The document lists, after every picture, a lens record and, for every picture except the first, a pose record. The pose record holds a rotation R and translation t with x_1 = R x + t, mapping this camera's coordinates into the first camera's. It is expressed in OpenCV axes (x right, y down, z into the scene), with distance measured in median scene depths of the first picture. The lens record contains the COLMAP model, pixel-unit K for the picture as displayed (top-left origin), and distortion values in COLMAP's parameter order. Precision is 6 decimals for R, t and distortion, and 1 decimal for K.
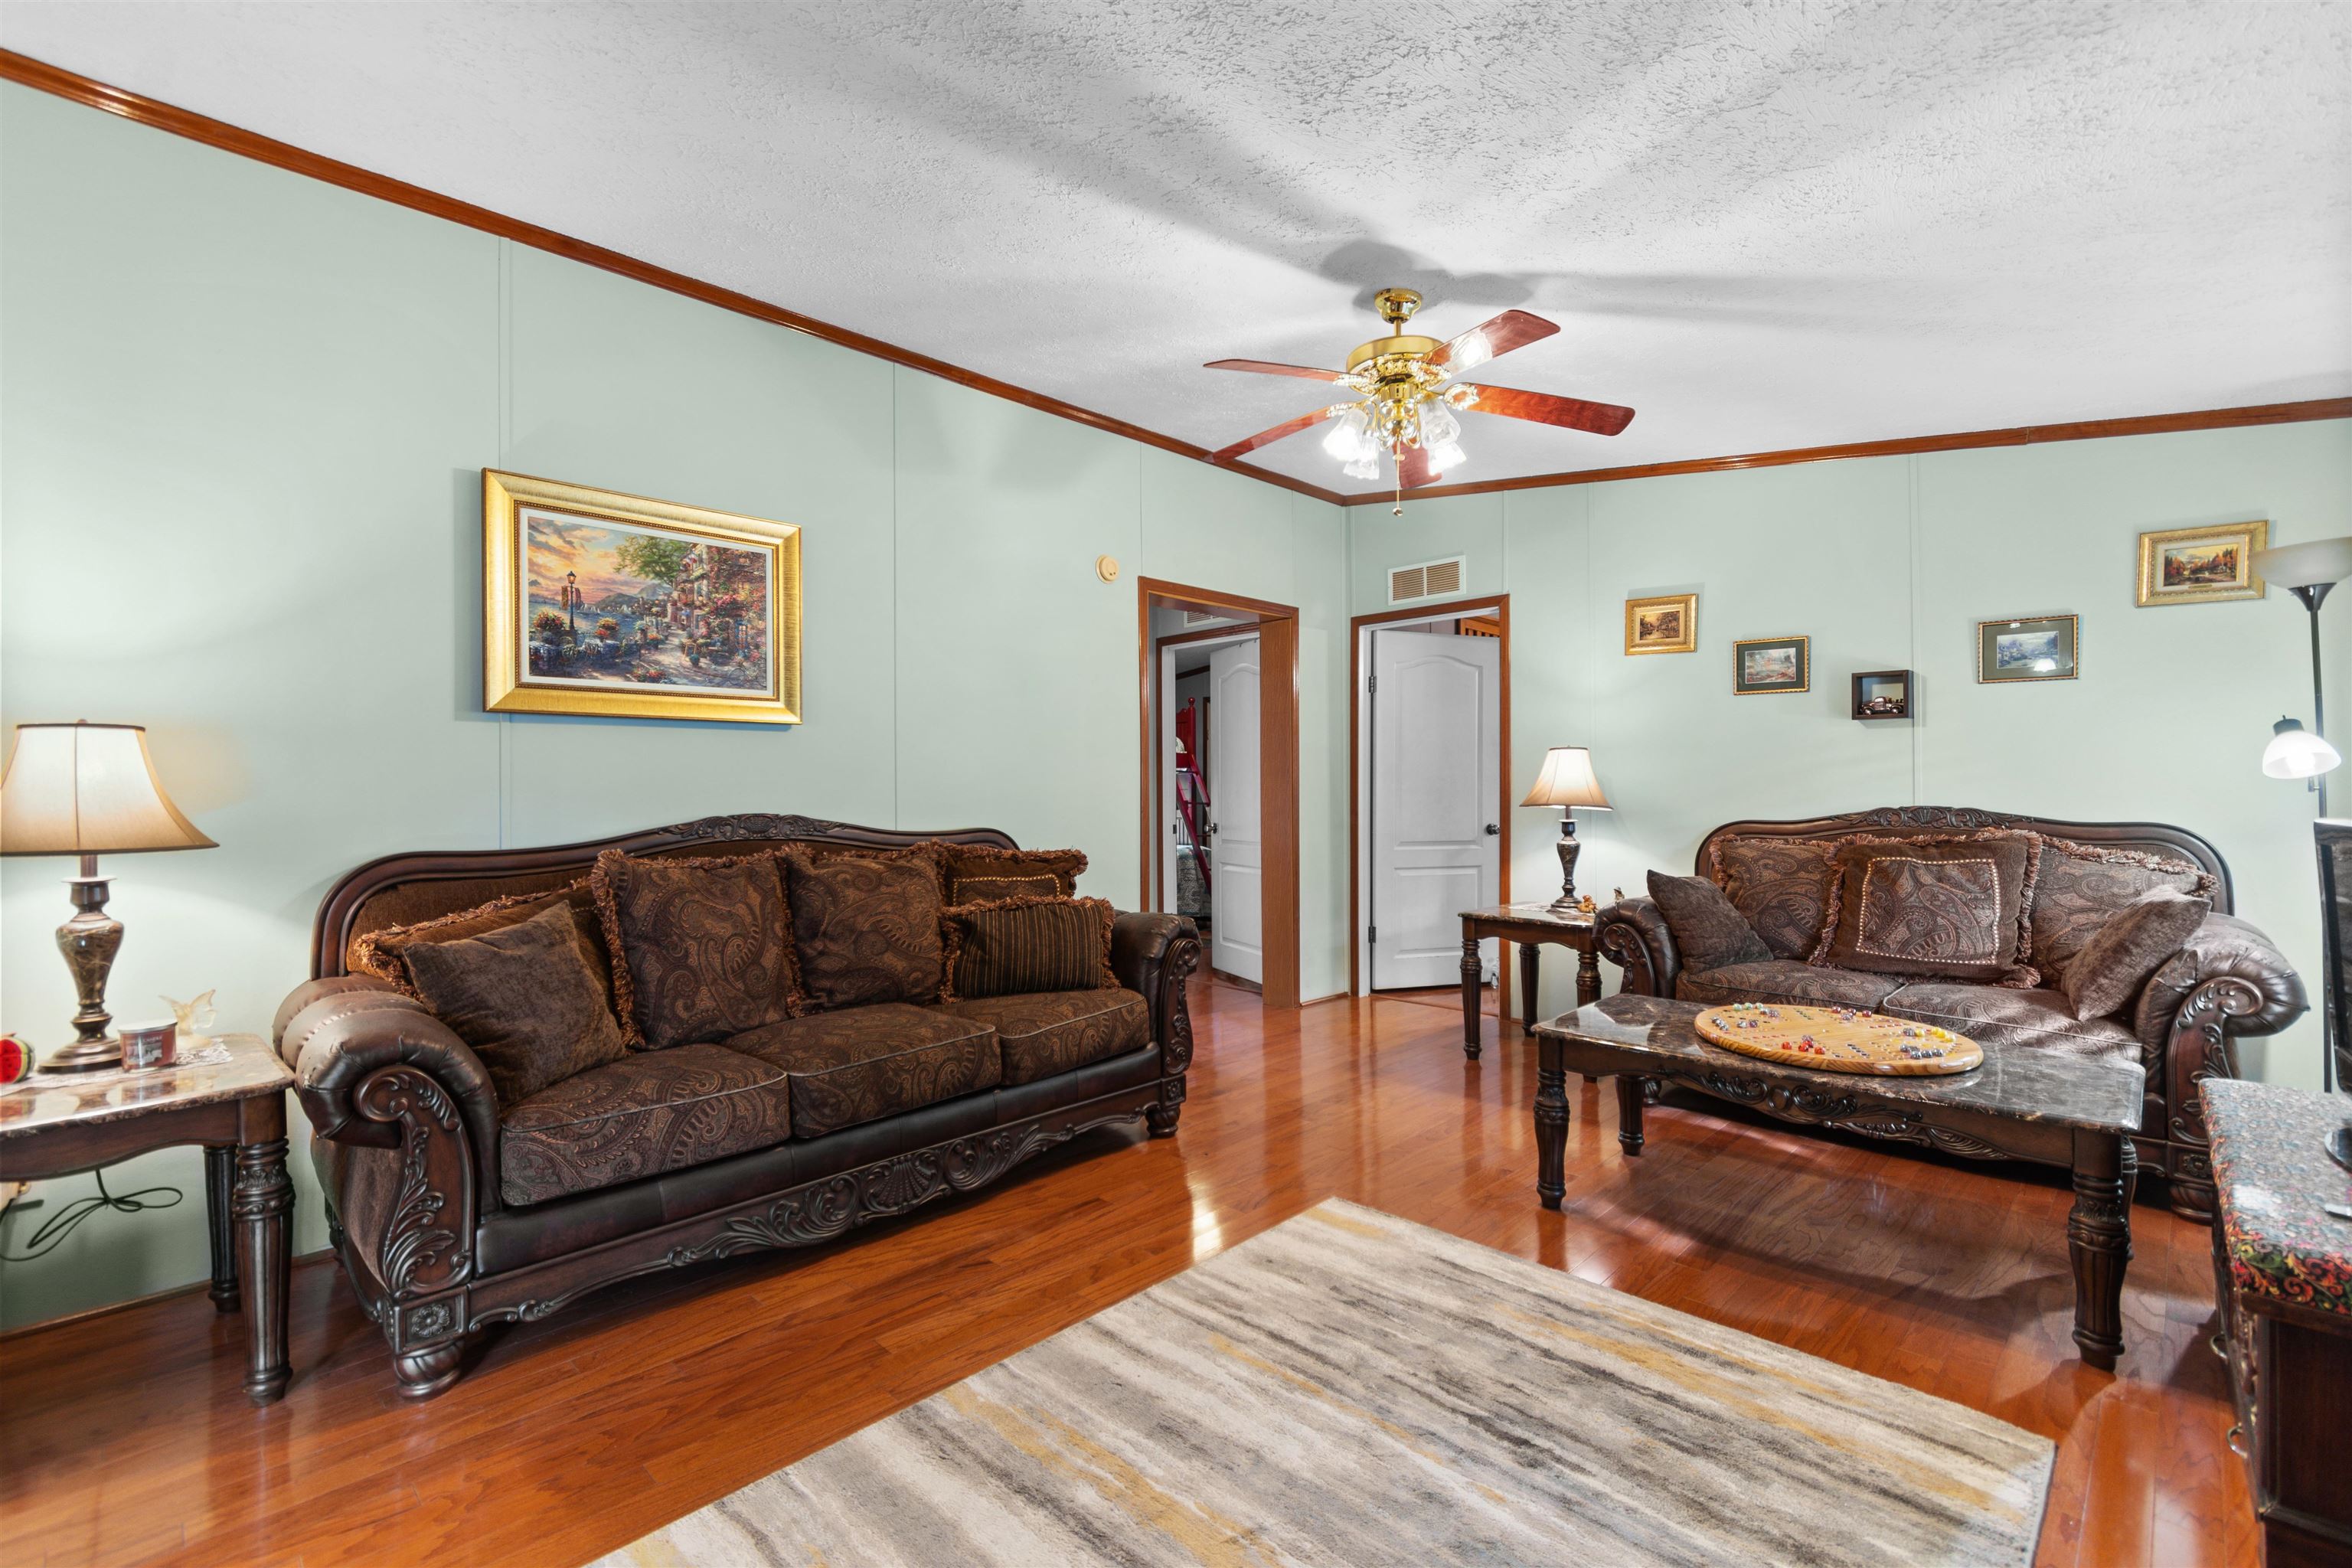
lens RADIAL K [[1028.5, 0, 1176.0], [0, 1028.5, 784.0], [0, 0, 1]] dist [0.003817, 0.000032]
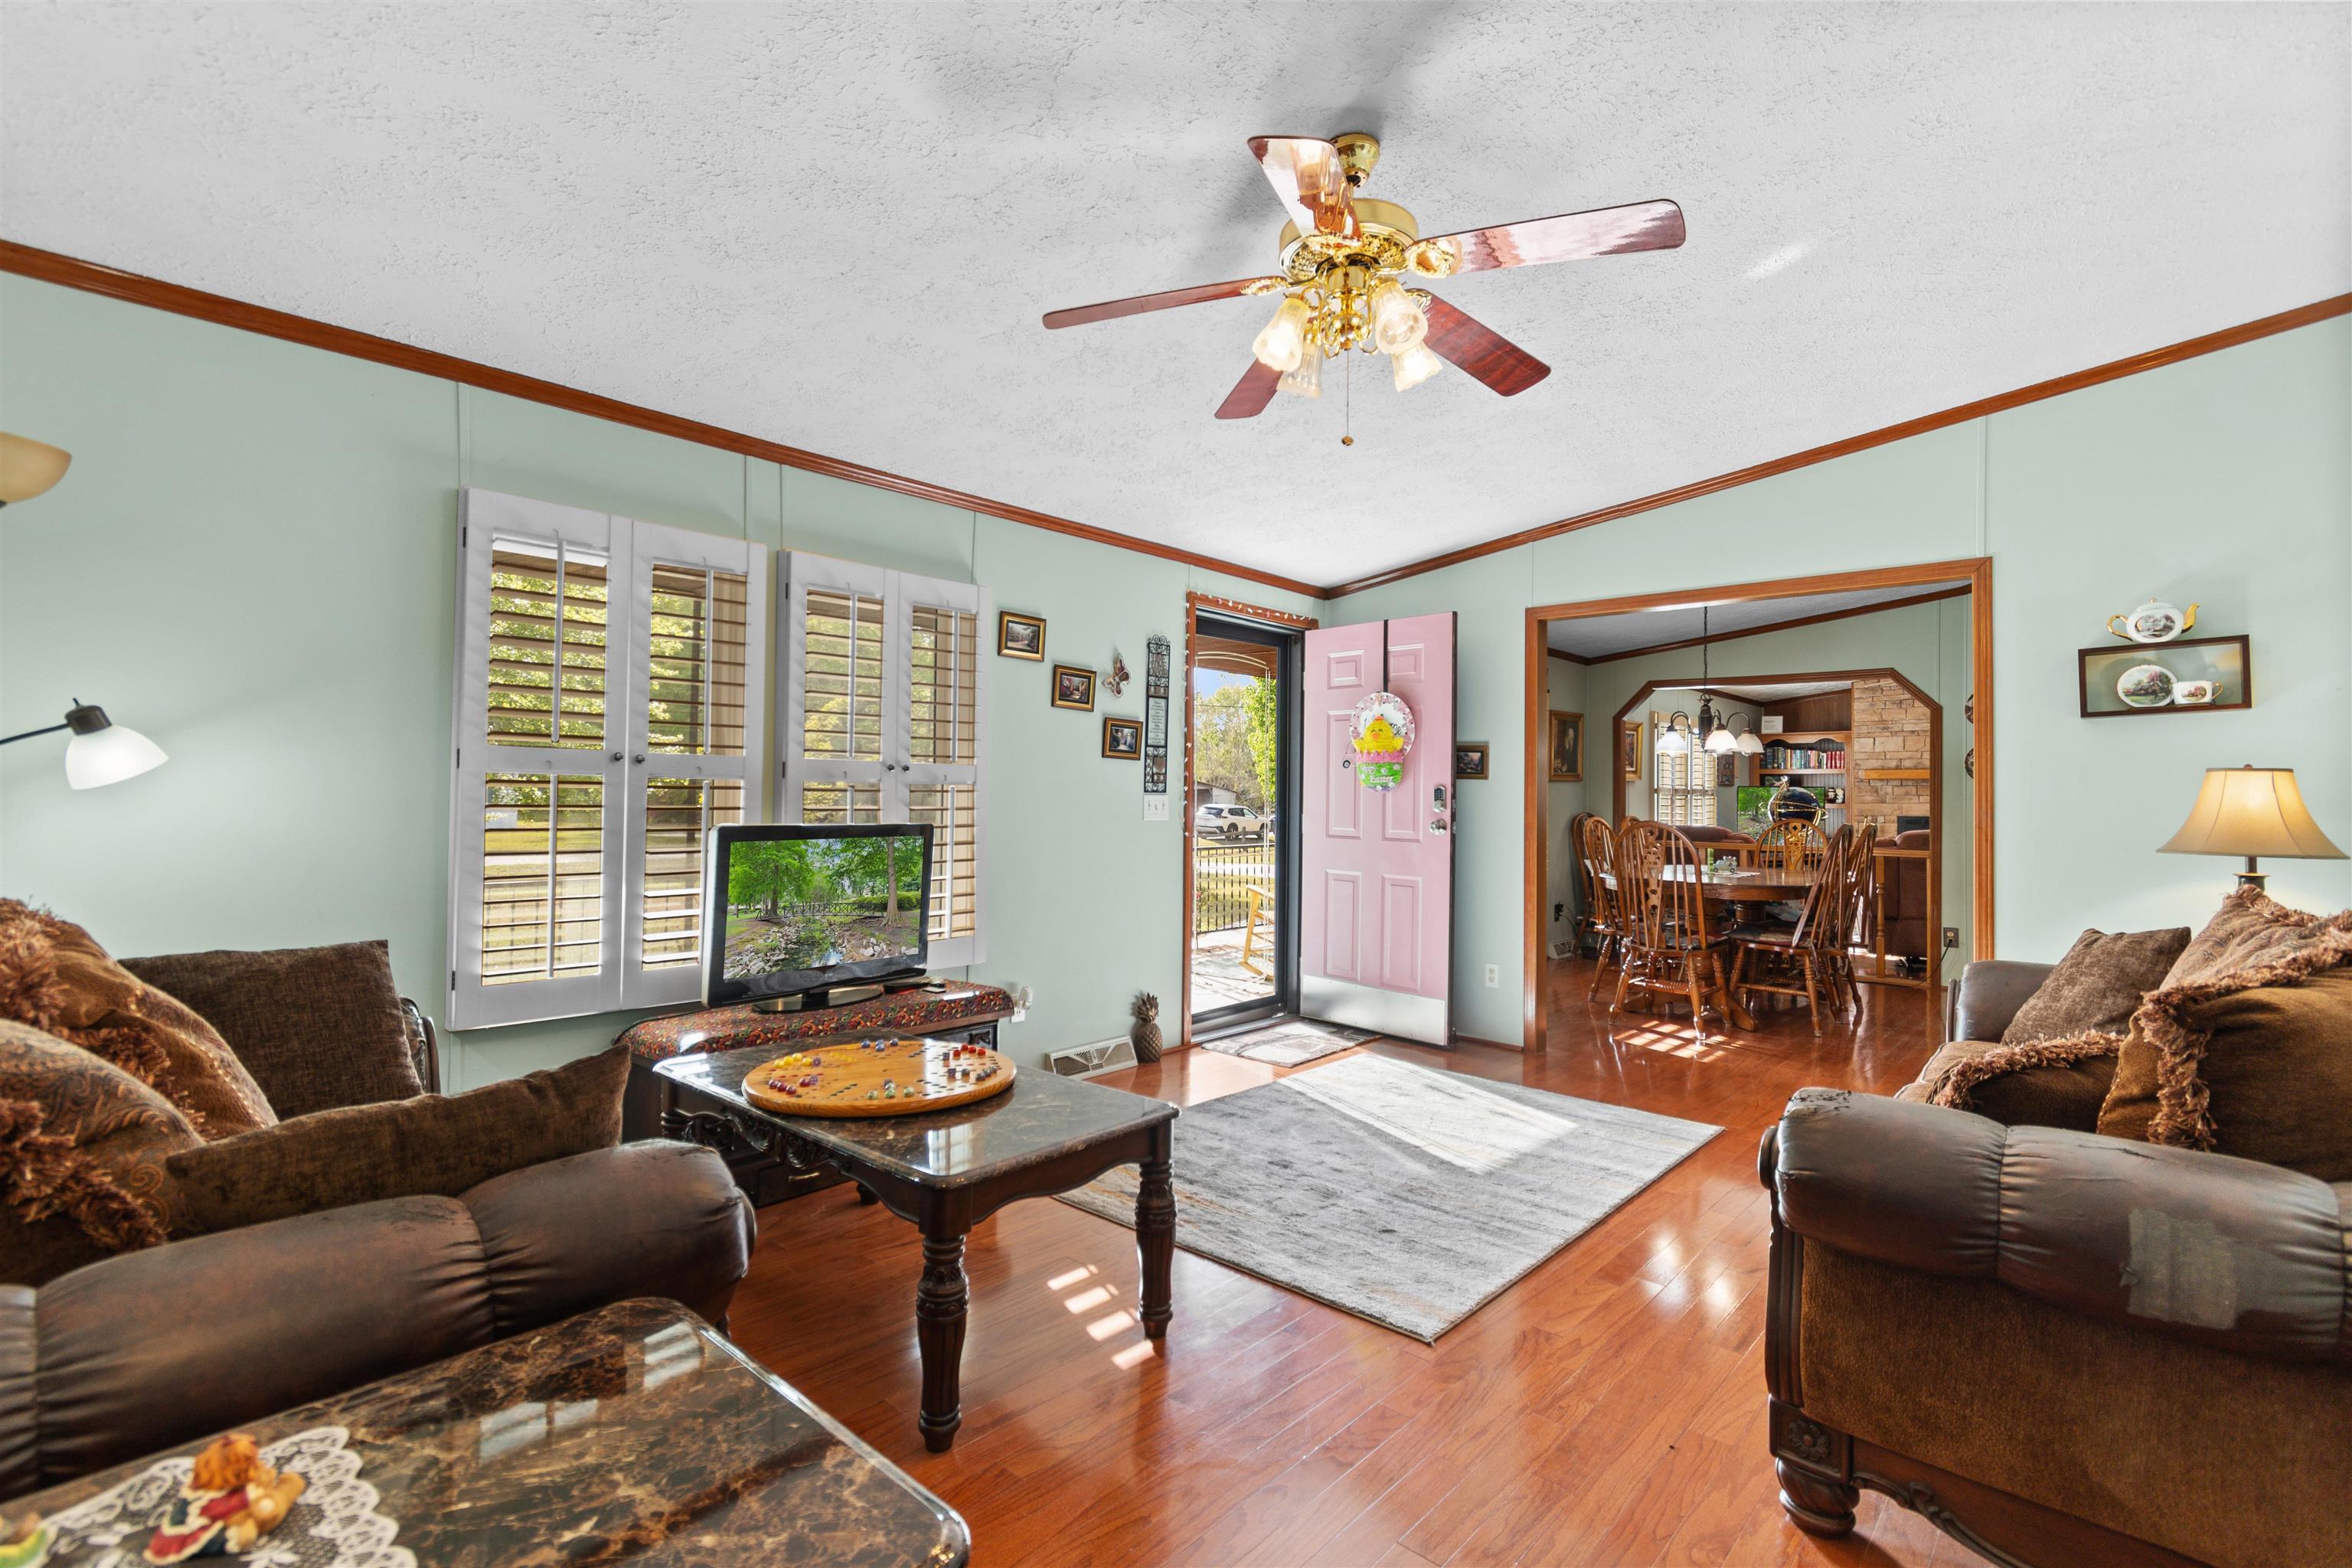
lens RADIAL K [[1028.5, 0, 1176.0], [0, 1028.5, 784.0], [0, 0, 1]] dist [0.003817, 0.000032]
pose [[-0.999390, -0.011568, -0.032953, 0.344481], [-0.010891, 0.999728, -0.020641, 0.010773], [0.033183, -0.020269, -0.999244, 1.670387]]
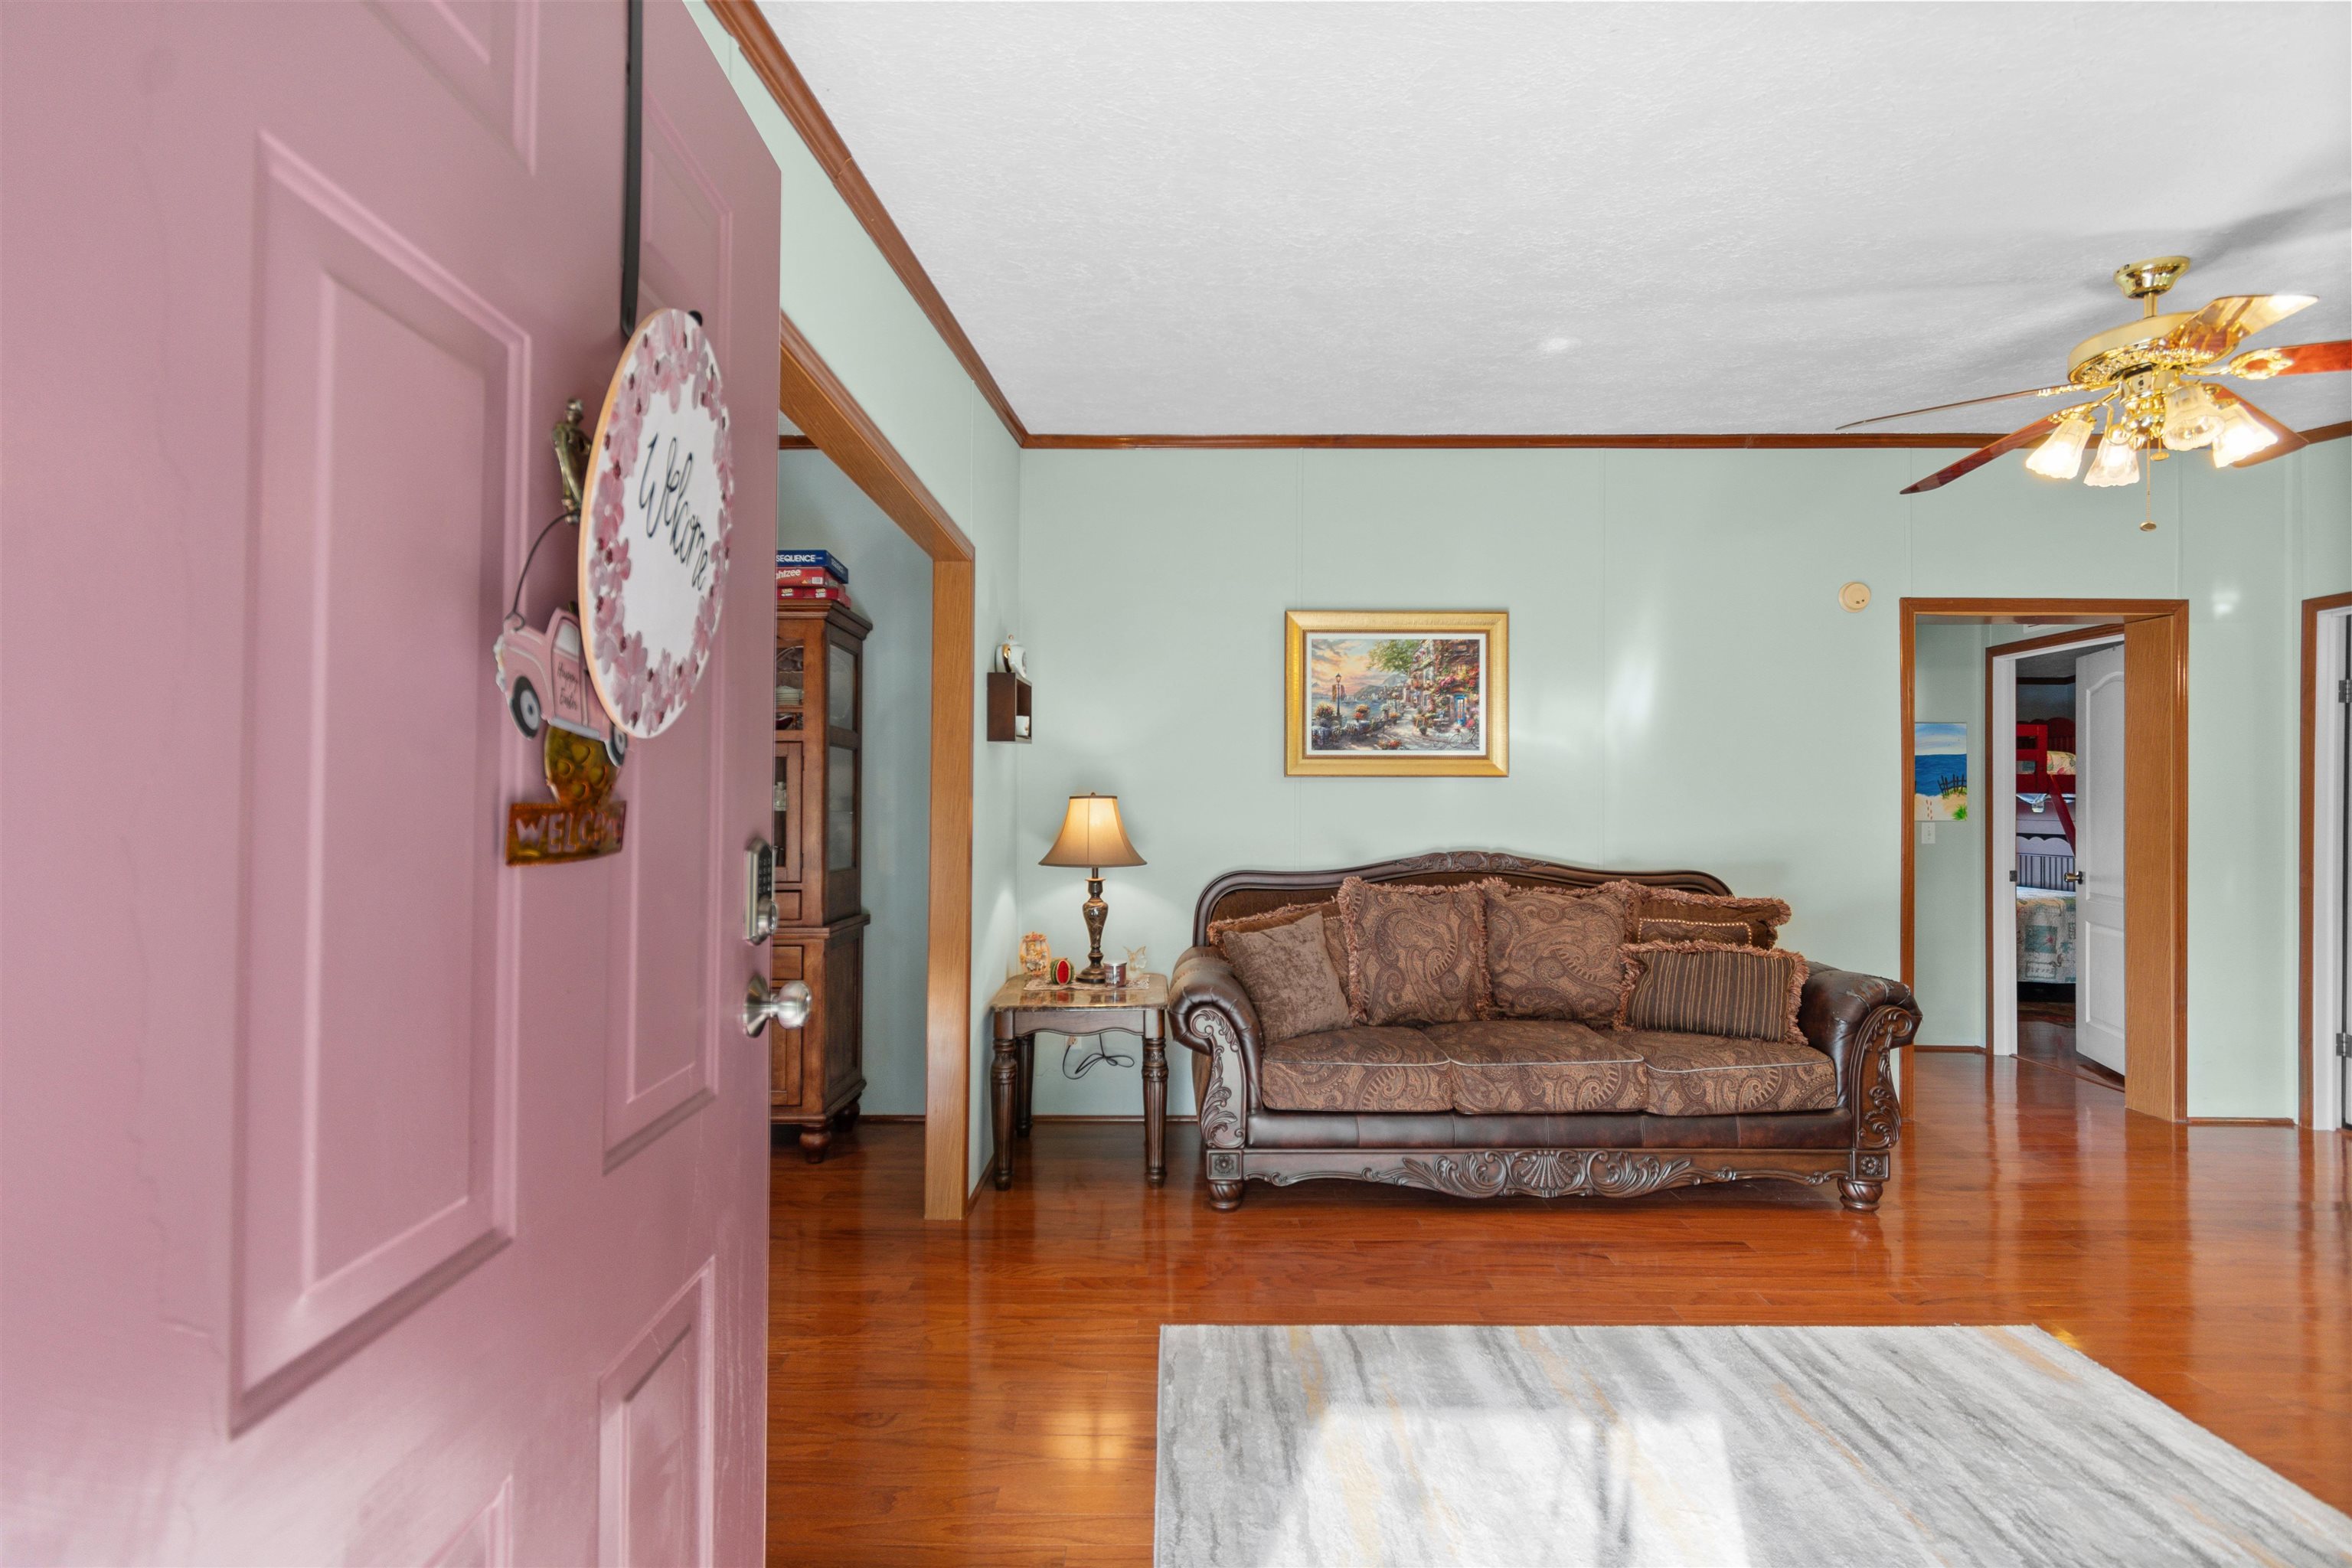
lens RADIAL K [[1028.5, 0, 1176.0], [0, 1028.5, 784.0], [0, 0, 1]] dist [0.003817, 0.000032]
pose [[0.700257, -0.000174, -0.713890, 0.252079], [-0.004931, 0.999975, -0.005081, -0.048380], [0.713873, 0.007079, 0.700239, -0.130209]]
